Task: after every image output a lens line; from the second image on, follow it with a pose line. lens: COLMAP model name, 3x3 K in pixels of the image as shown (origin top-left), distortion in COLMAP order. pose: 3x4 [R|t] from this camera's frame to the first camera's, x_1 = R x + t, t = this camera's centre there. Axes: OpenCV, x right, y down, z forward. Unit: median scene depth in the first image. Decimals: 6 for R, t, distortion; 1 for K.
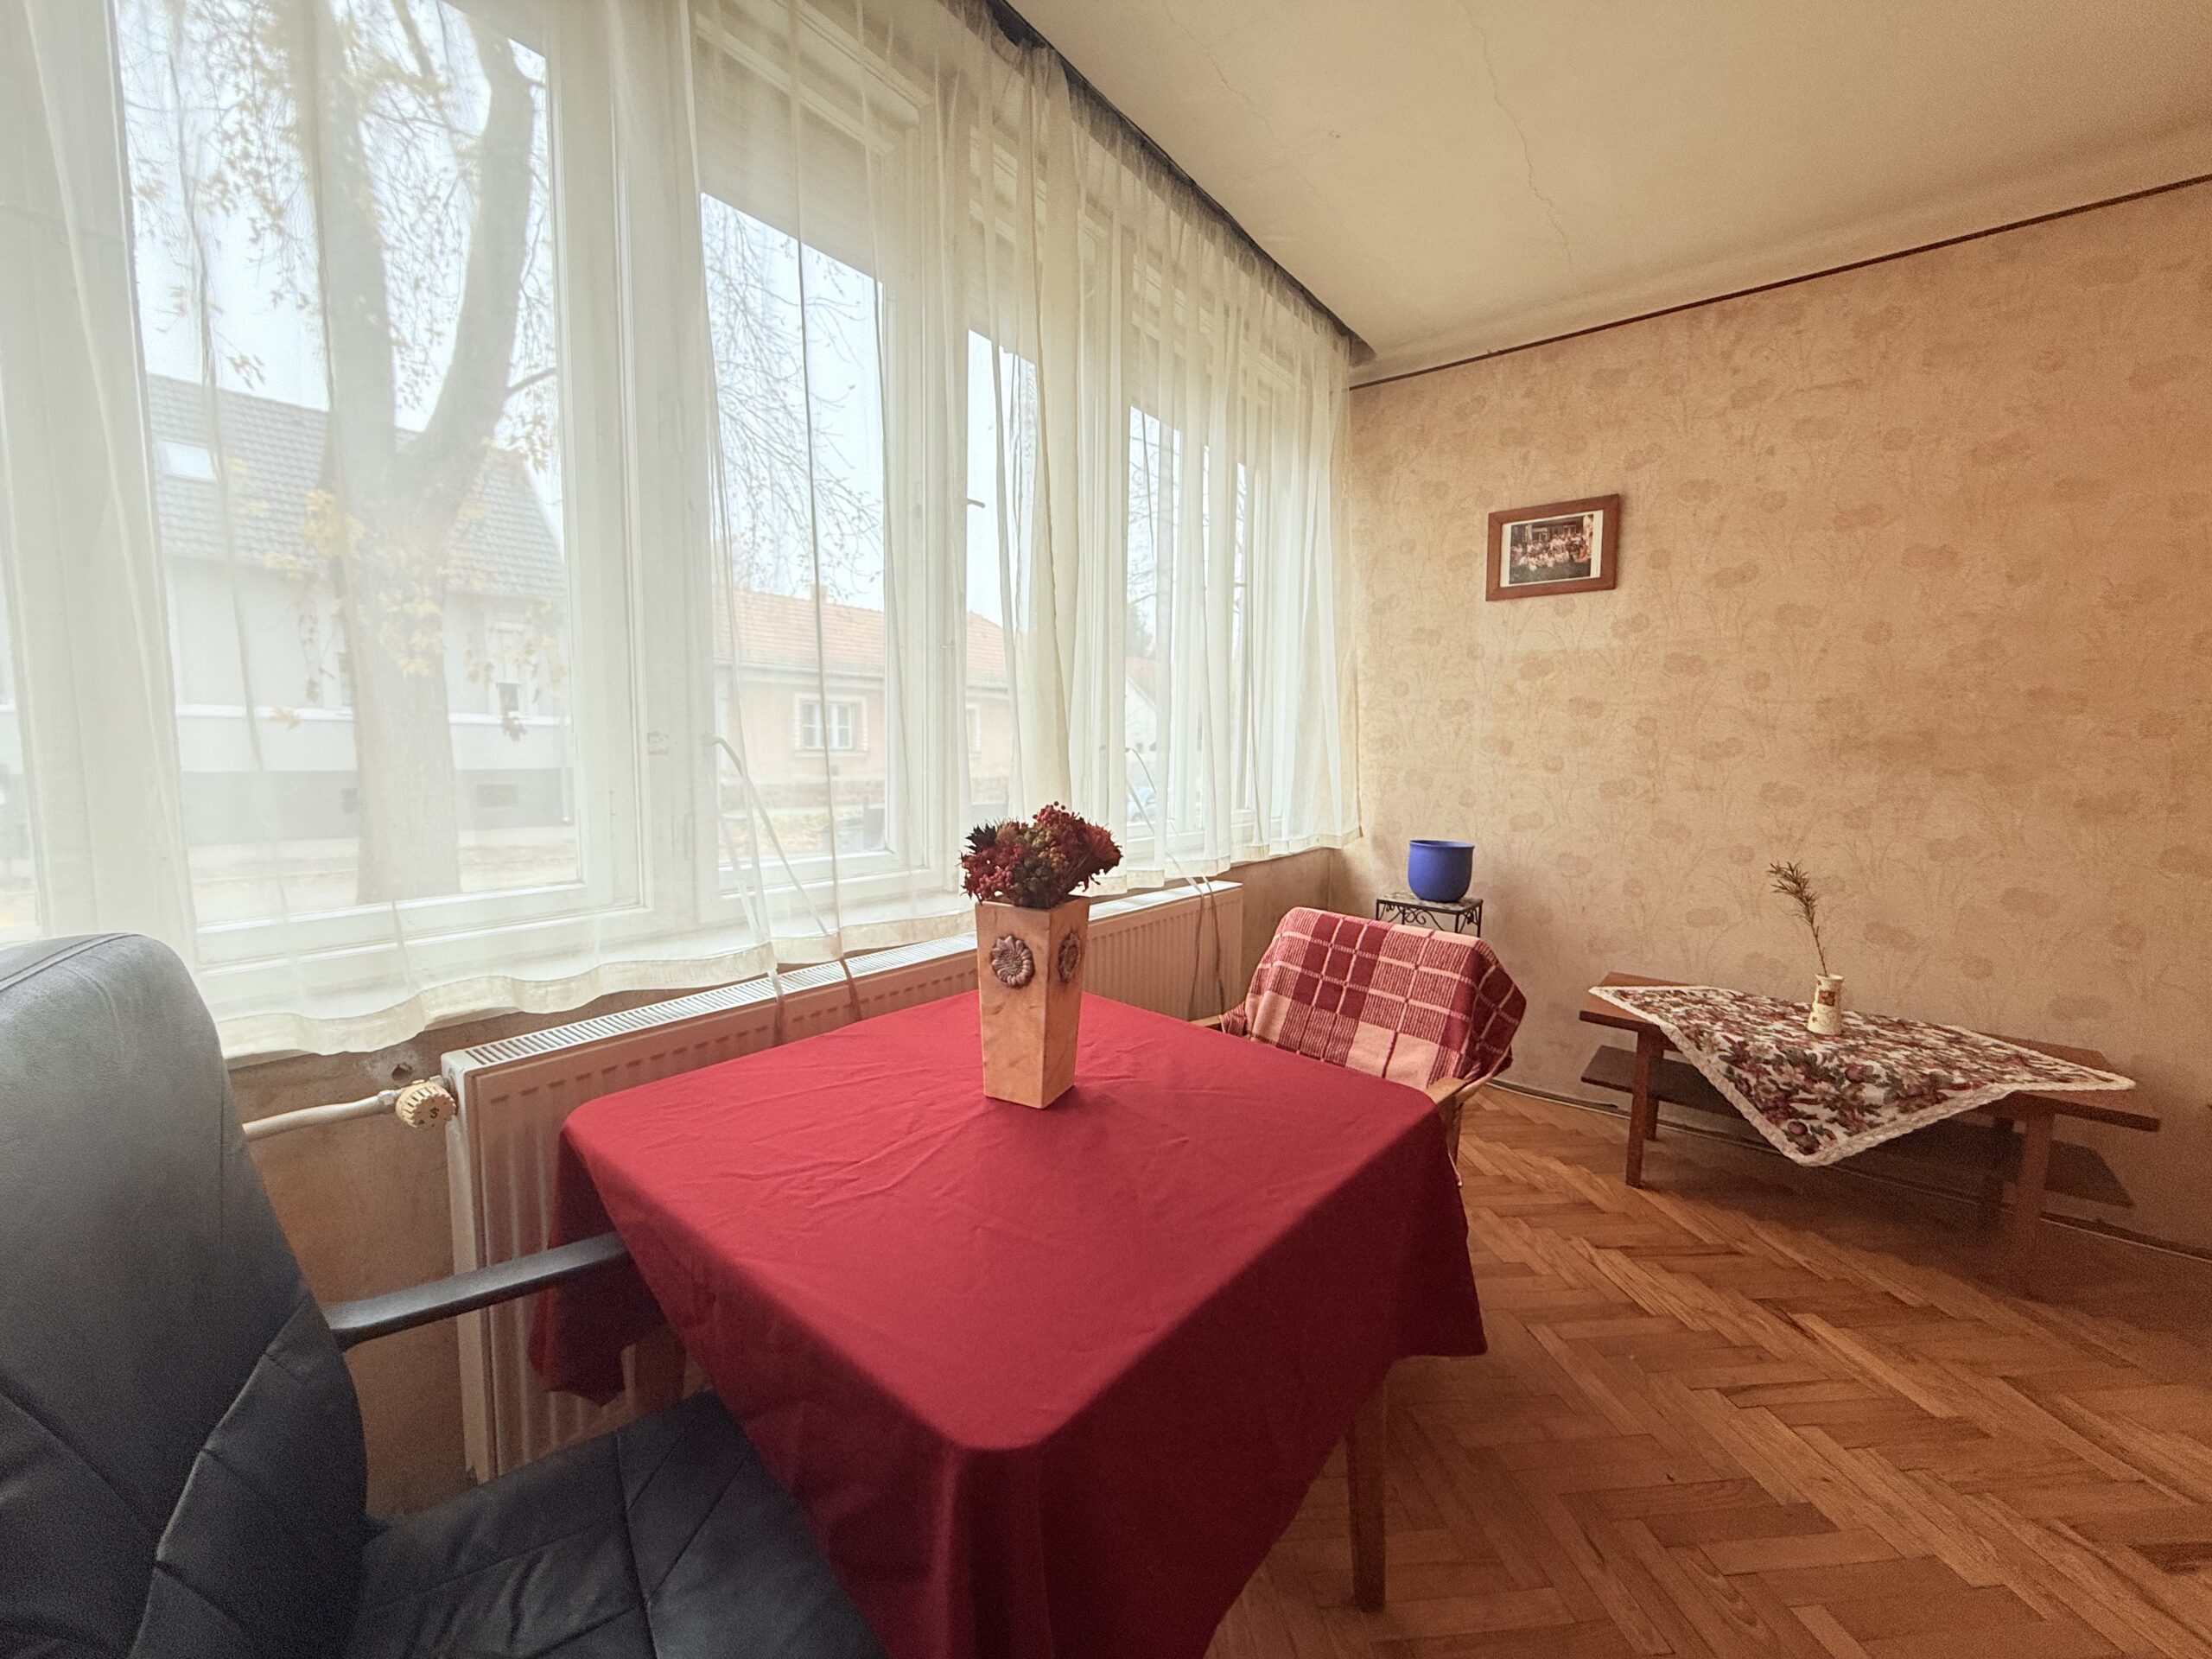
lens RADIAL K [[883.5, 0, 1098.0], [0, 883.5, 828.0], [0, 0, 1]] dist [0.000145, -0.000139]
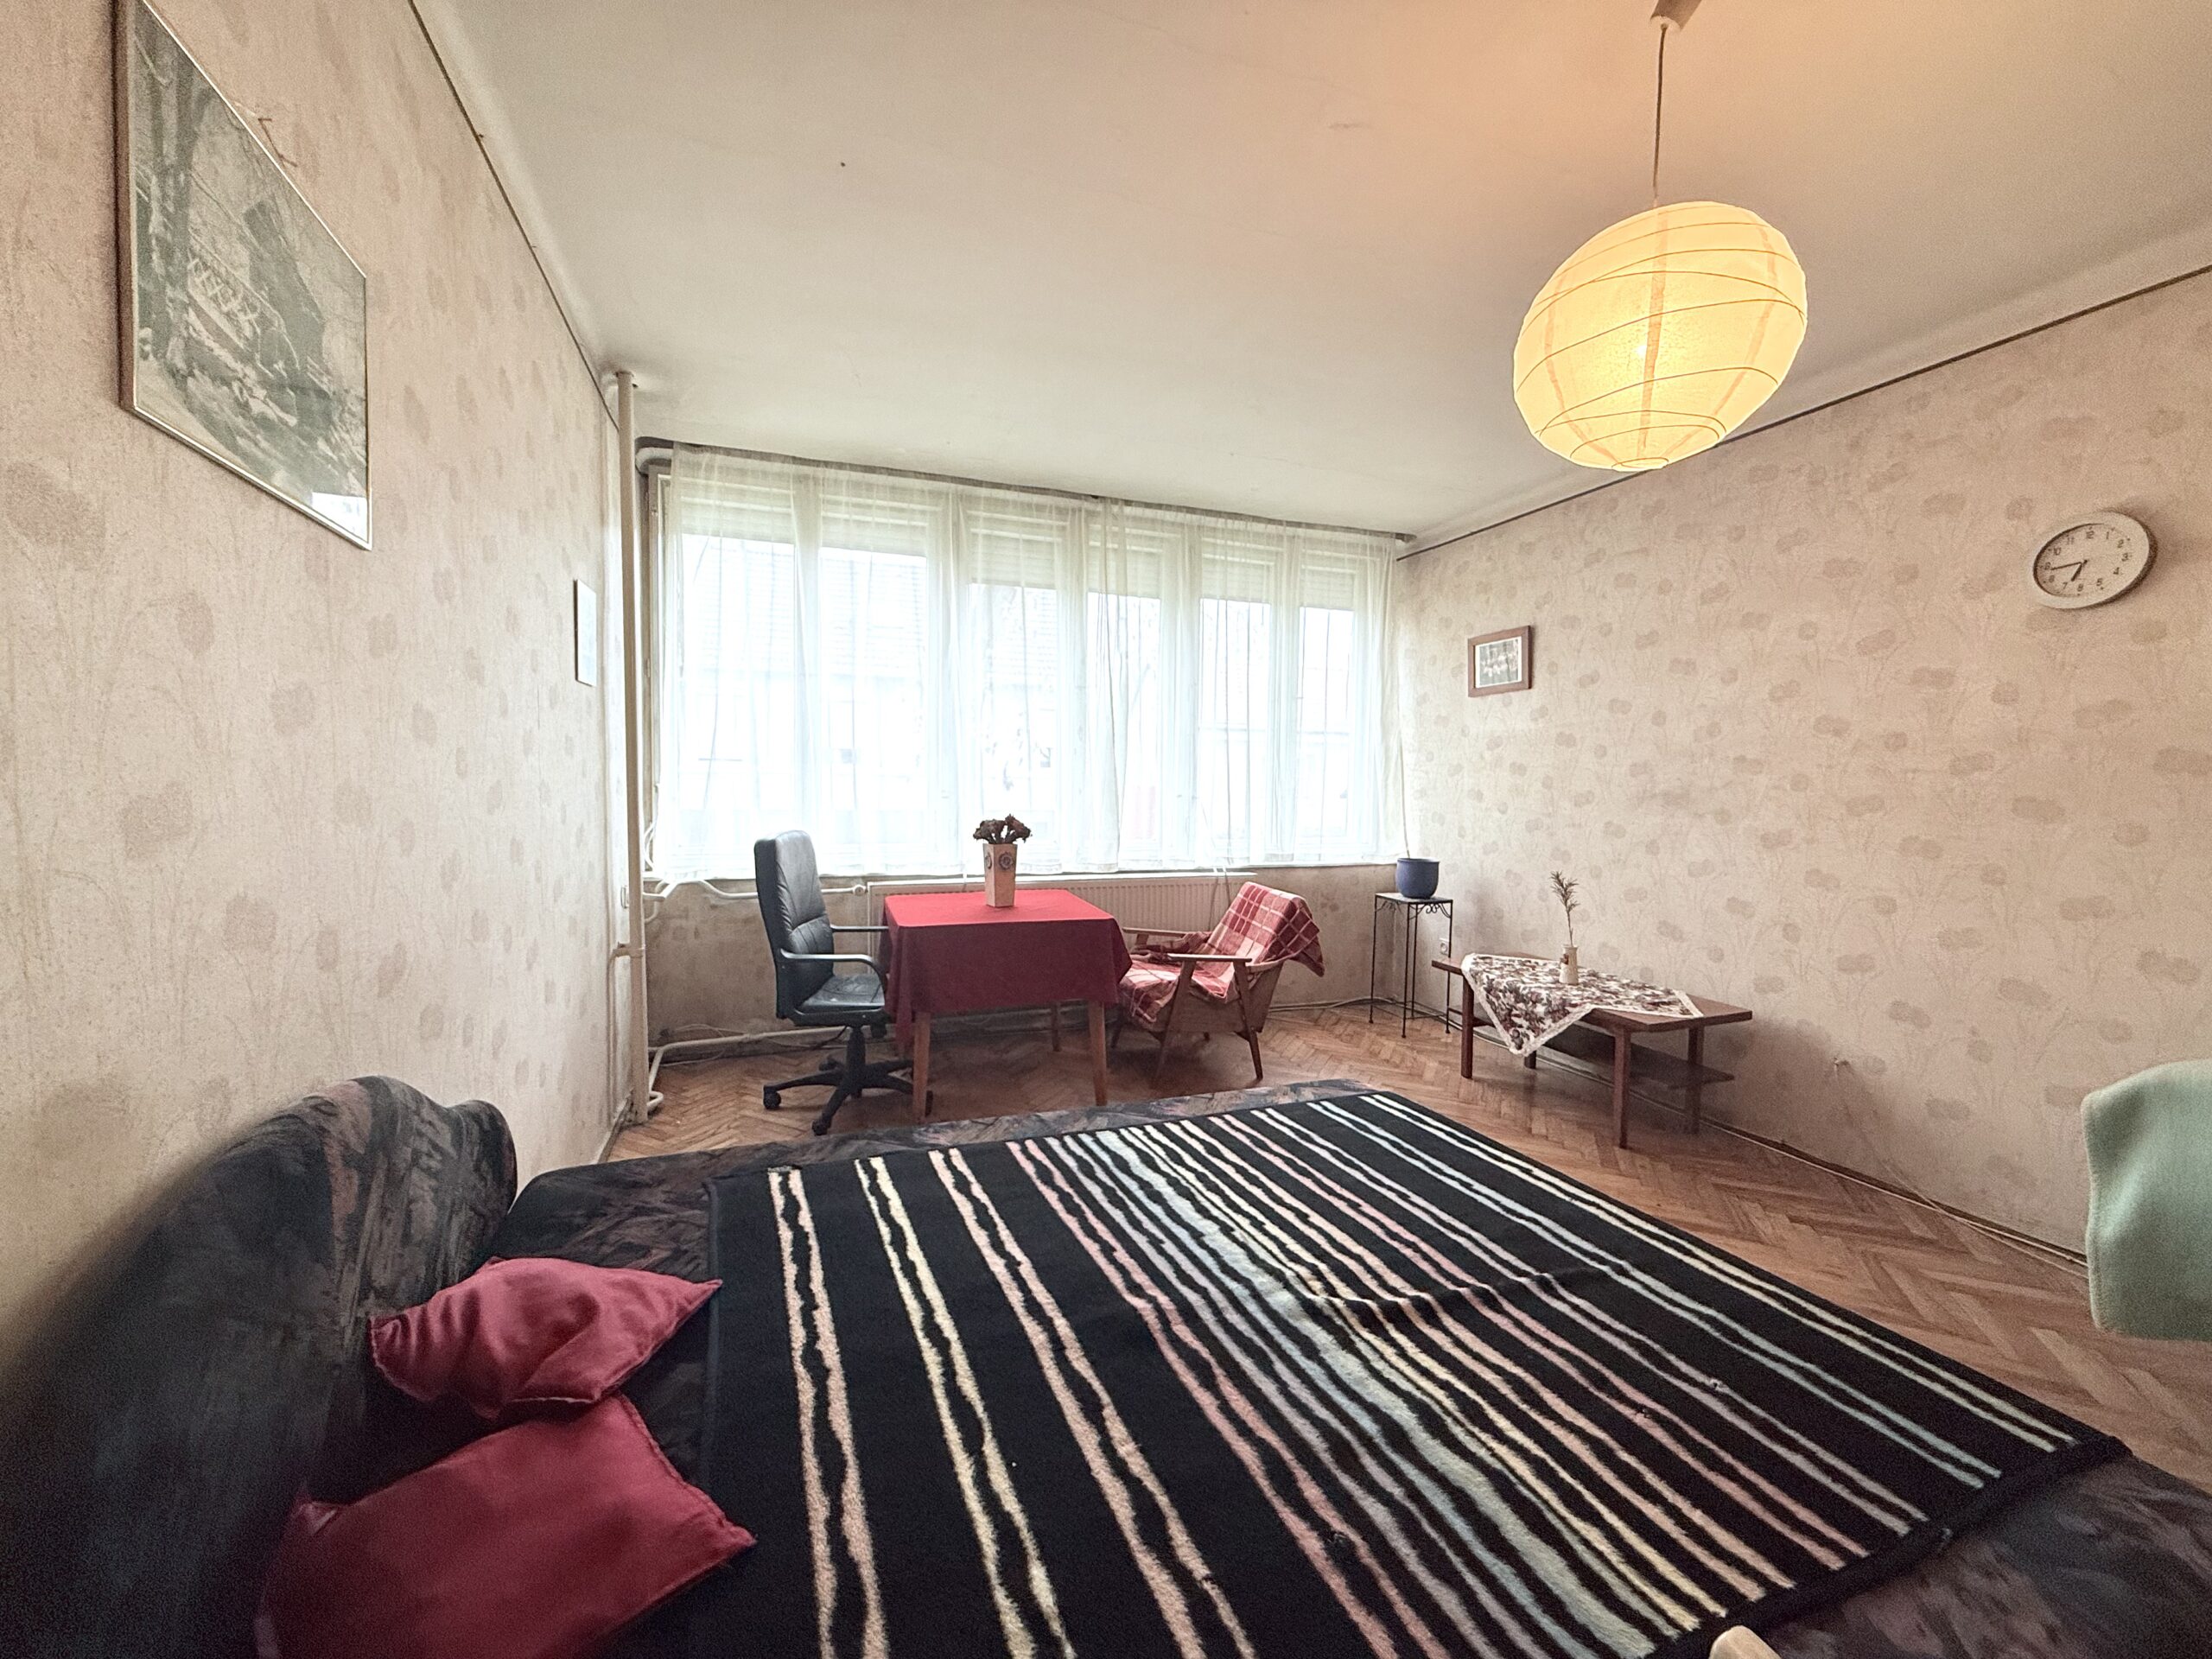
lens RADIAL K [[883.5, 0, 1110.0], [0, 883.5, 830.5], [0, 0, 1]] dist [0.000145, -0.000139]
pose [[0.854176, 0.022959, -0.519477, 0.856231], [-0.049141, 0.998118, -0.036690, 0.057874], [0.517657, 0.056867, 0.853697, -0.672277]]
